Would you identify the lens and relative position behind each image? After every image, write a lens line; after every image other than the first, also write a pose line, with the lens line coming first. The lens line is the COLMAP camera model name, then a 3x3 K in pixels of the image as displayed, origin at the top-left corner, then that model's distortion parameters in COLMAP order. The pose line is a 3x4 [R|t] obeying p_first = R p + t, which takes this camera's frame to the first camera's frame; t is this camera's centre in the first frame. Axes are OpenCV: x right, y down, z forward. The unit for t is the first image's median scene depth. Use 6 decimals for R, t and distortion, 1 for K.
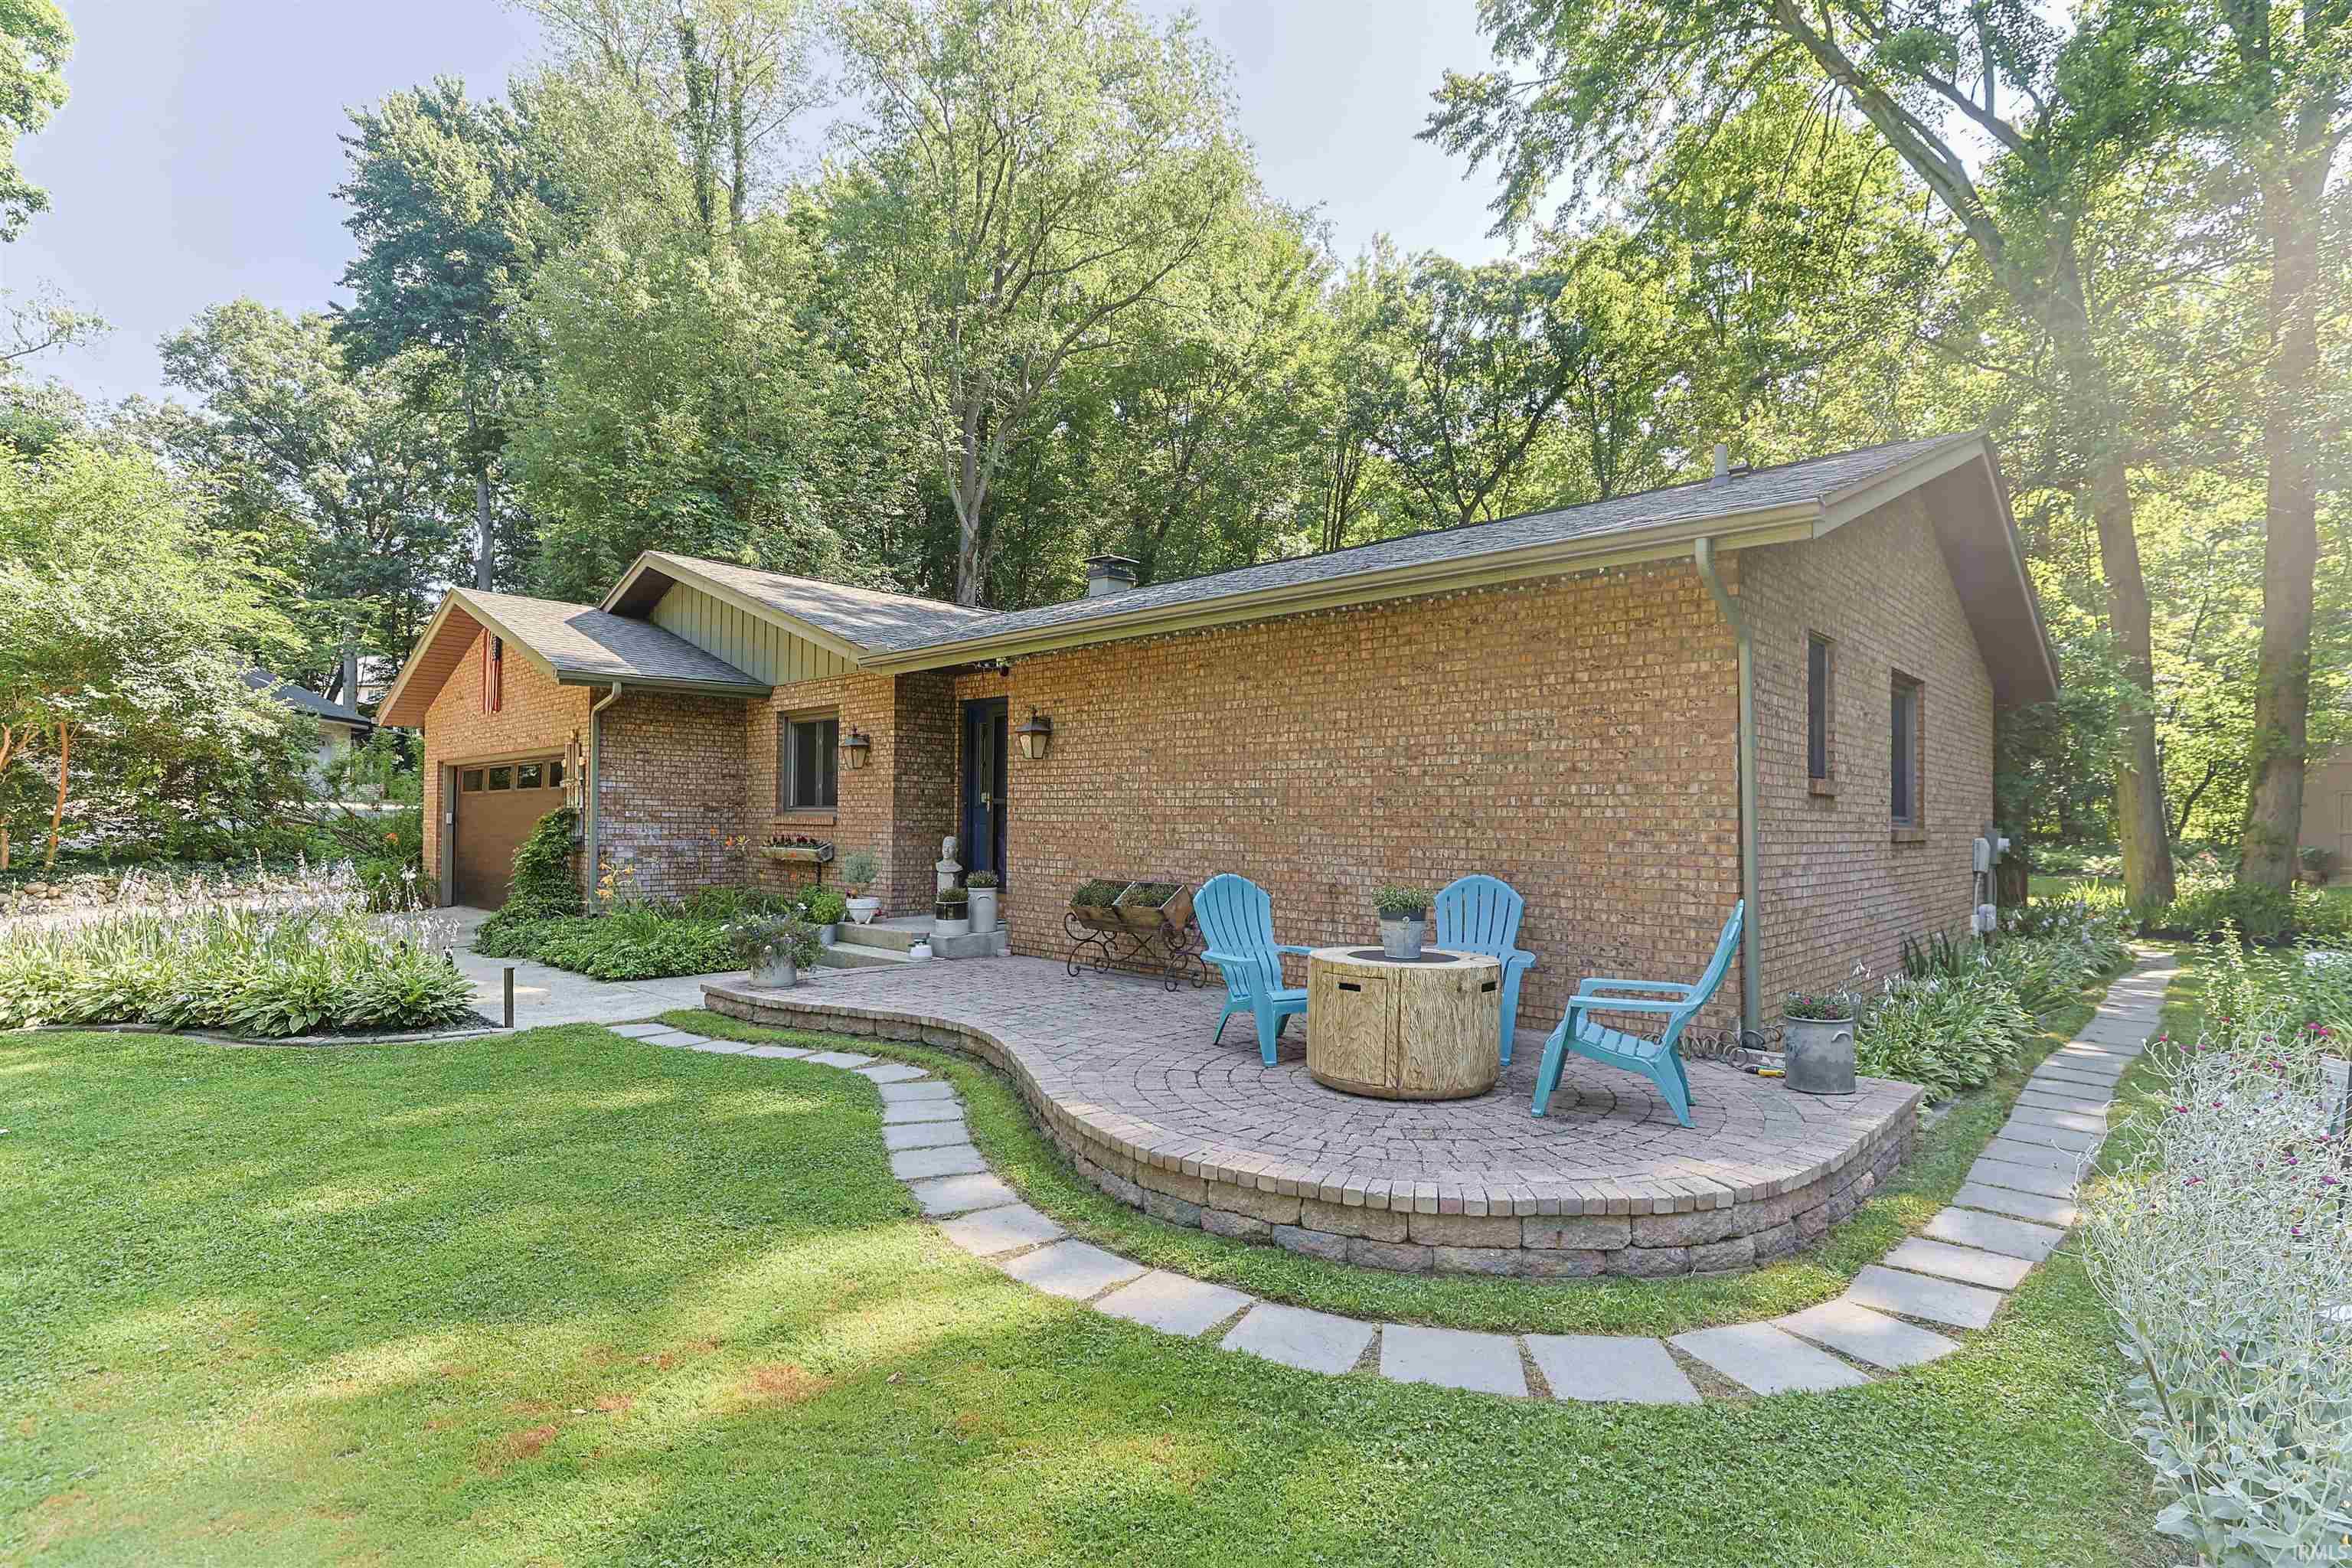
lens RADIAL K [[1137.1, 0, 1184.0], [0, 1137.1, 808.3], [0, 0, 1]] dist [-0.015633, 0.008797]
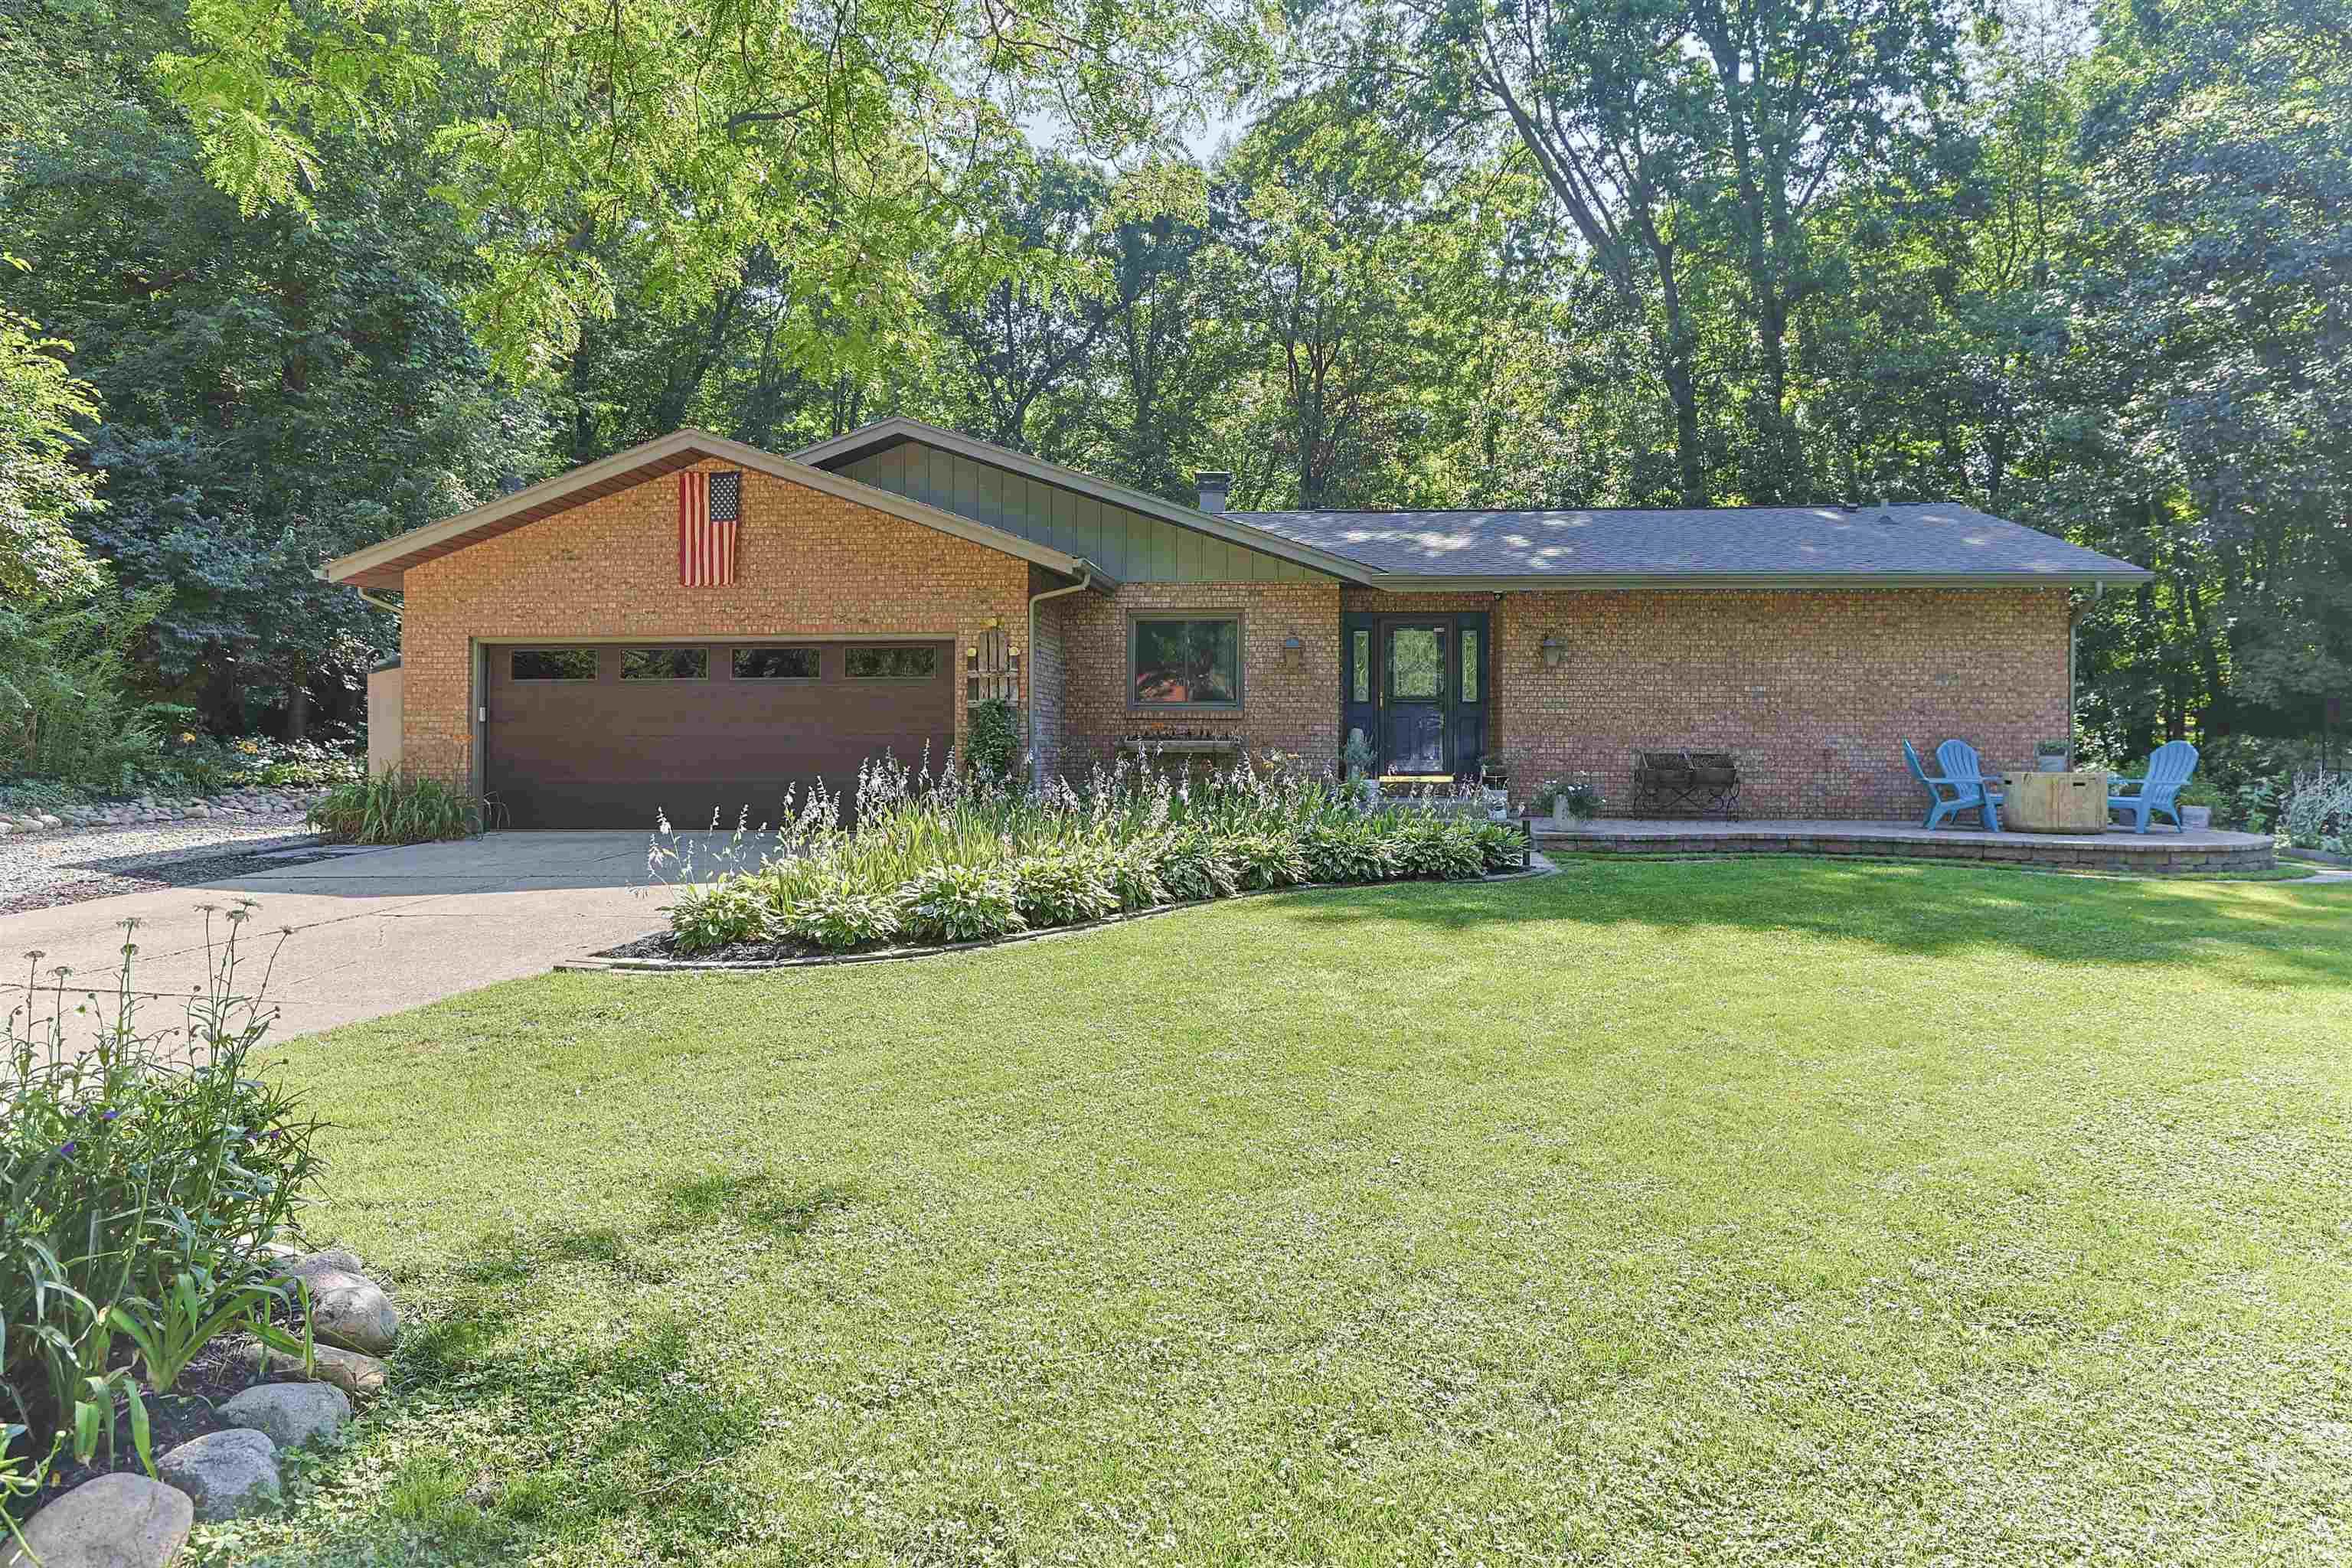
lens RADIAL K [[1361.0, 0, 1170.7], [0, 1361.0, 760.0], [0, 0, 1]] dist [-0.004325, -0.000352]
pose [[0.789377, -0.014626, 0.613734, -1.074094], [-0.003402, 0.999597, 0.028198, 0.016525], [-0.613899, -0.024347, 0.789009, 0.008413]]
